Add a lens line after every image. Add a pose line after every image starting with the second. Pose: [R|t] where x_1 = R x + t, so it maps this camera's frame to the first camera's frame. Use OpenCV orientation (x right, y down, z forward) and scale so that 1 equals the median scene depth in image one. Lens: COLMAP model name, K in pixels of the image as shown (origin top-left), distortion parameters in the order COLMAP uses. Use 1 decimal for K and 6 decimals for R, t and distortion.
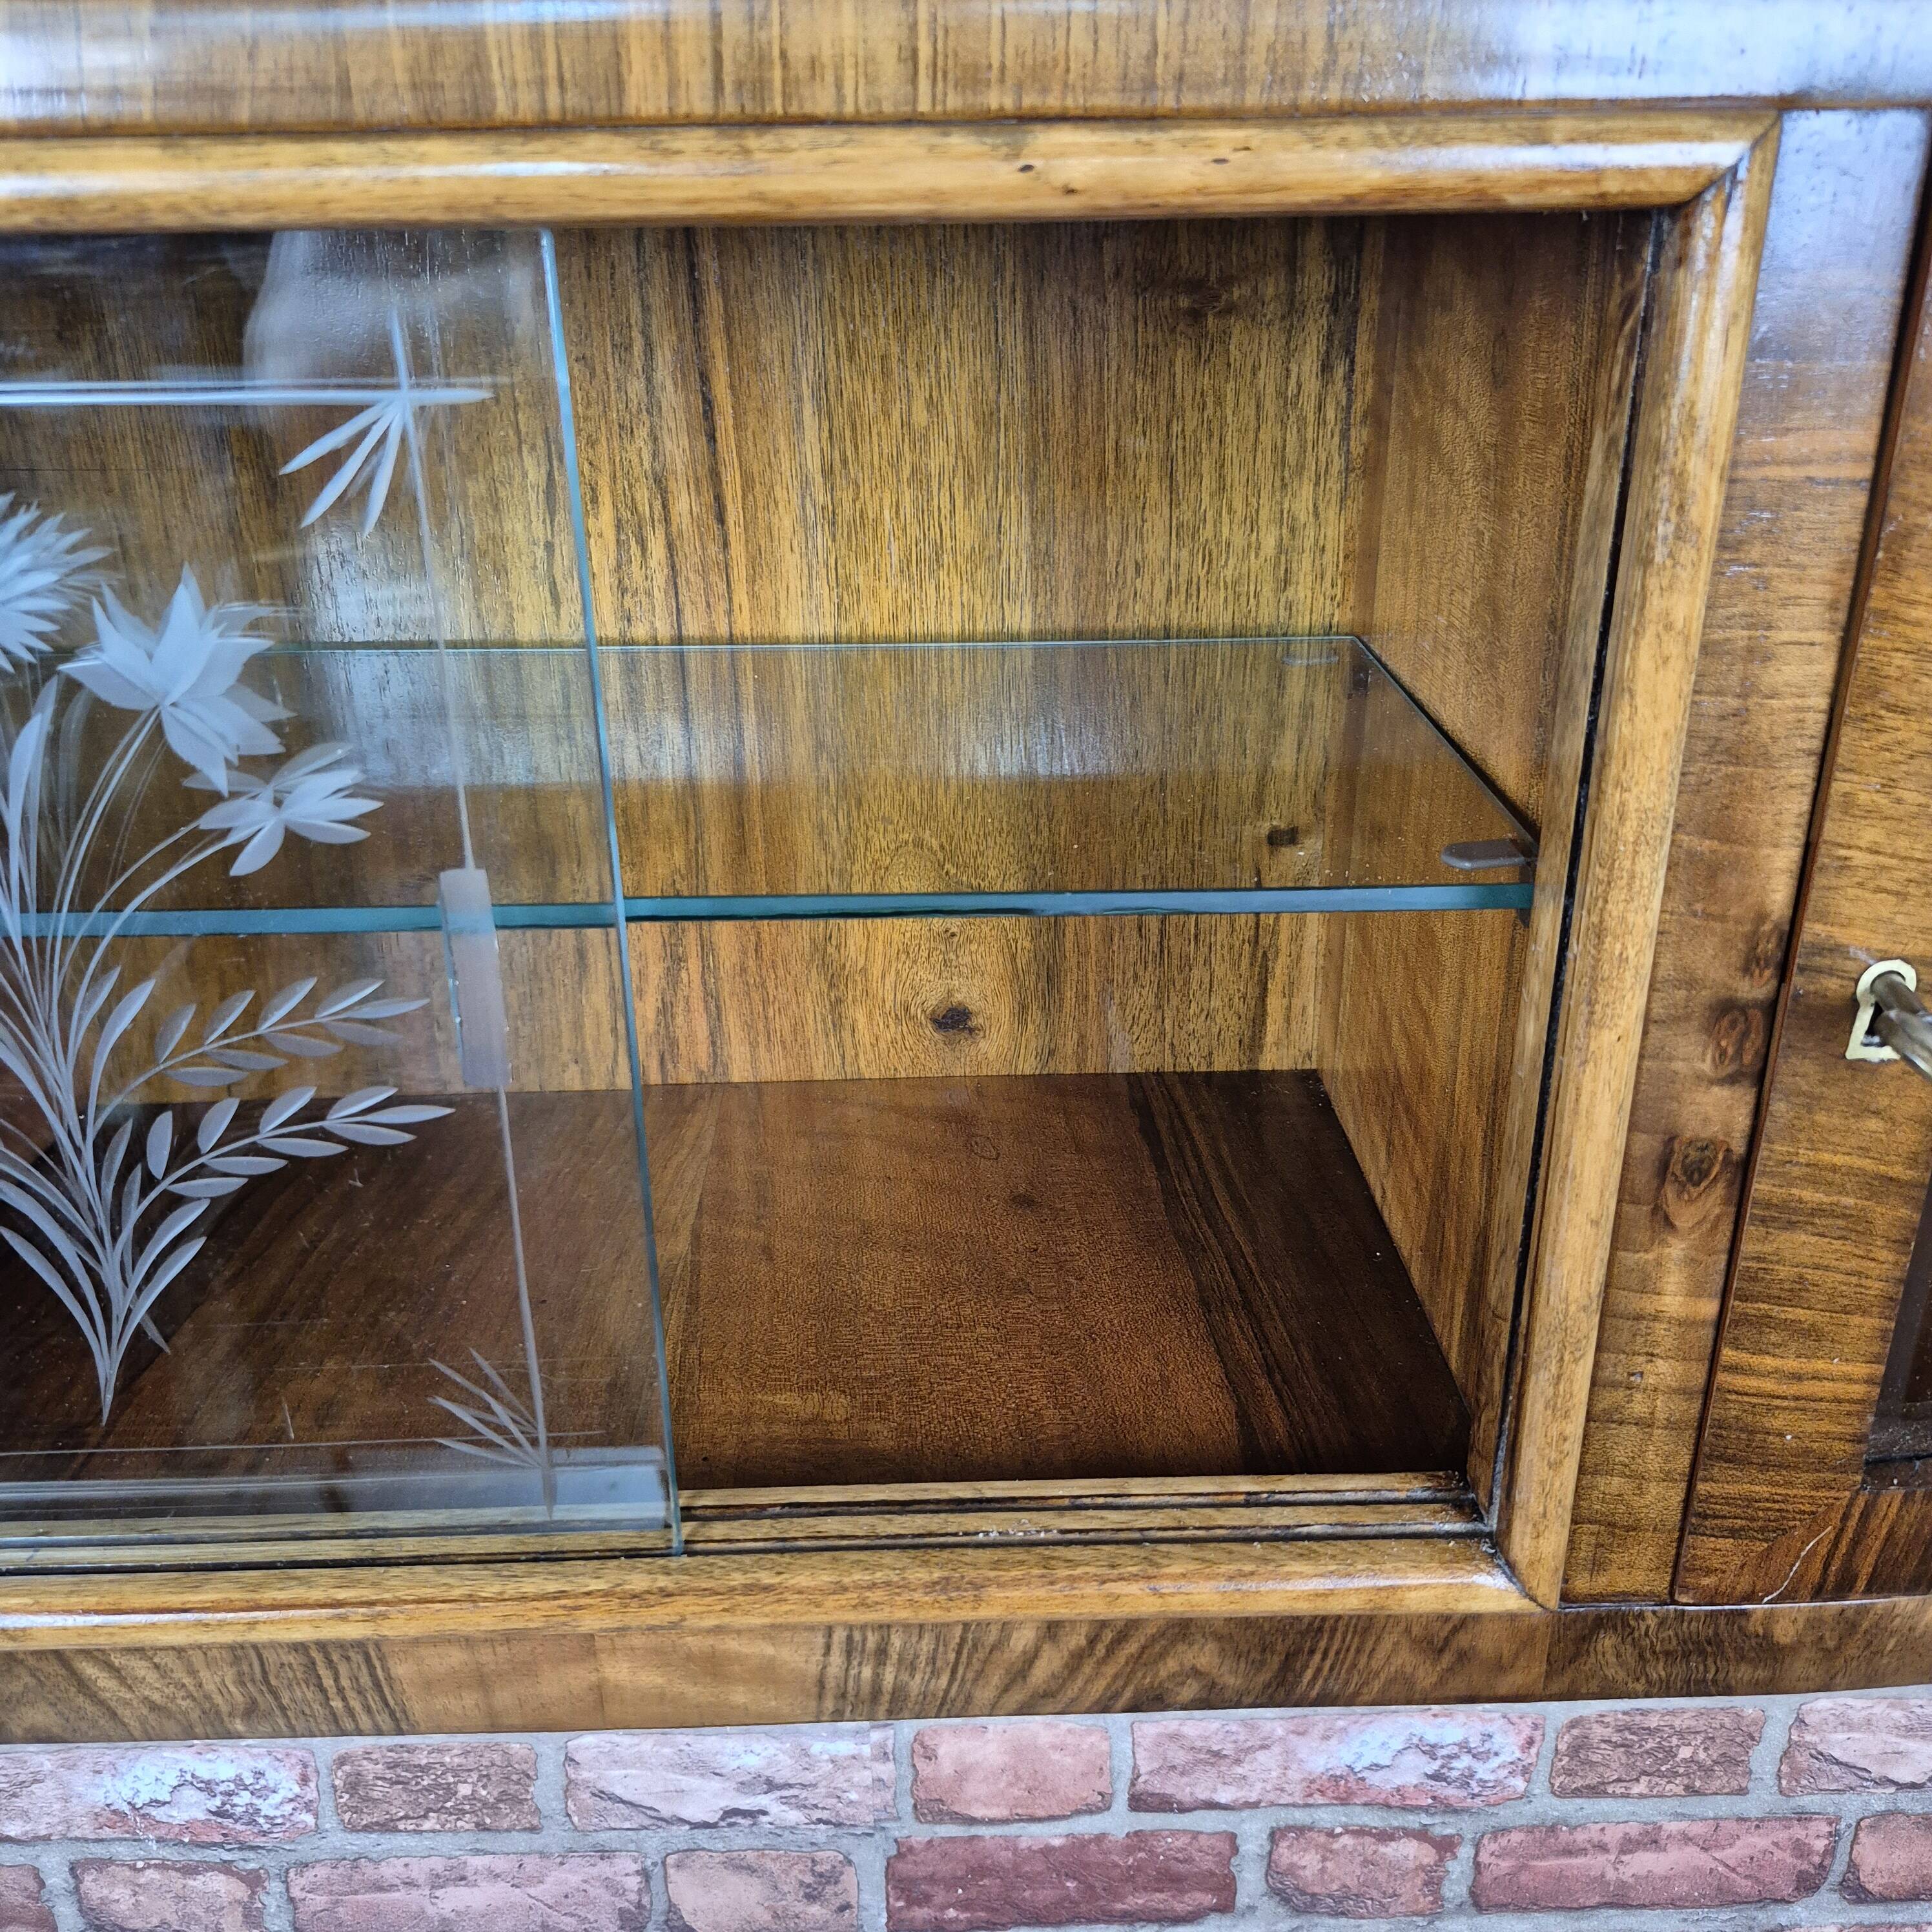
lens RADIAL K [[1846.8, 0, 971.8], [0, 1846.8, 960.7], [0, 0, 1]] dist [0.030551, 0.000000]
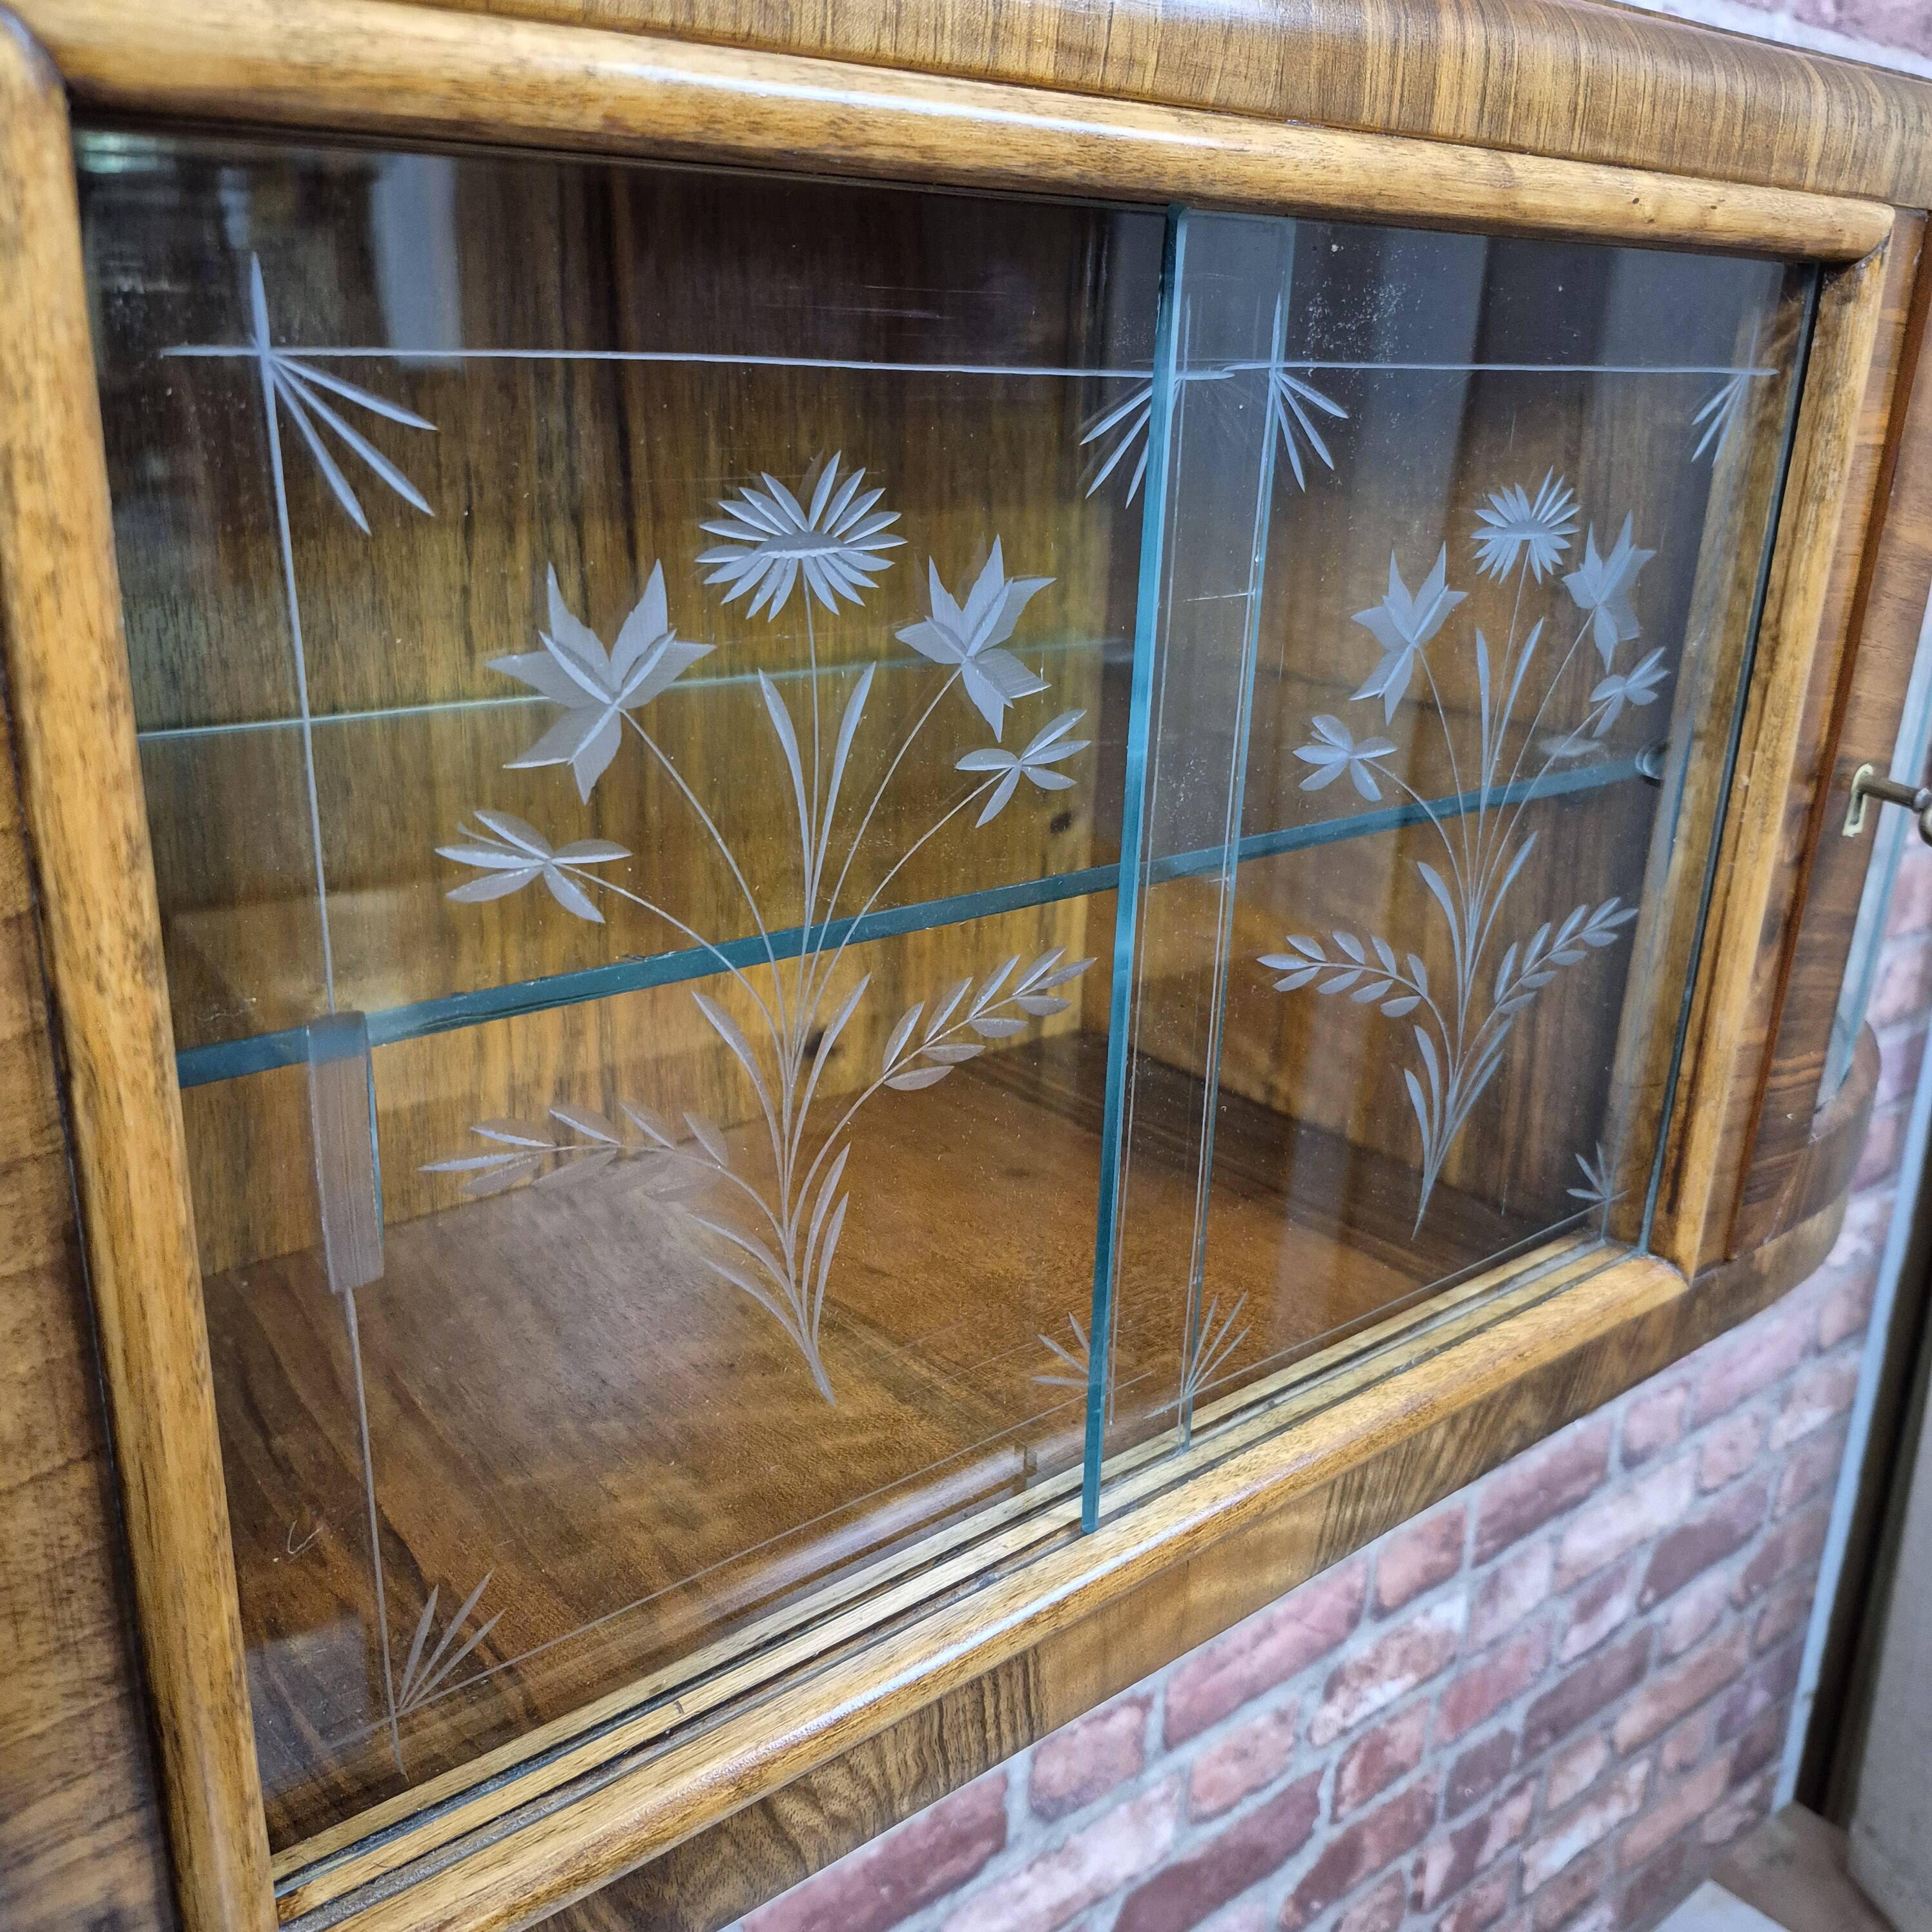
lens RADIAL K [[1846.8, 0, 971.9], [0, 1846.8, 962.8], [0, 0, 1]] dist [0.030551, 0.000000]
pose [[0.784558, -0.163011, 0.598244, -0.725632], [0.199087, 0.979964, 0.005934, 0.002678], [-0.587225, 0.114447, 0.801292, 0.161745]]
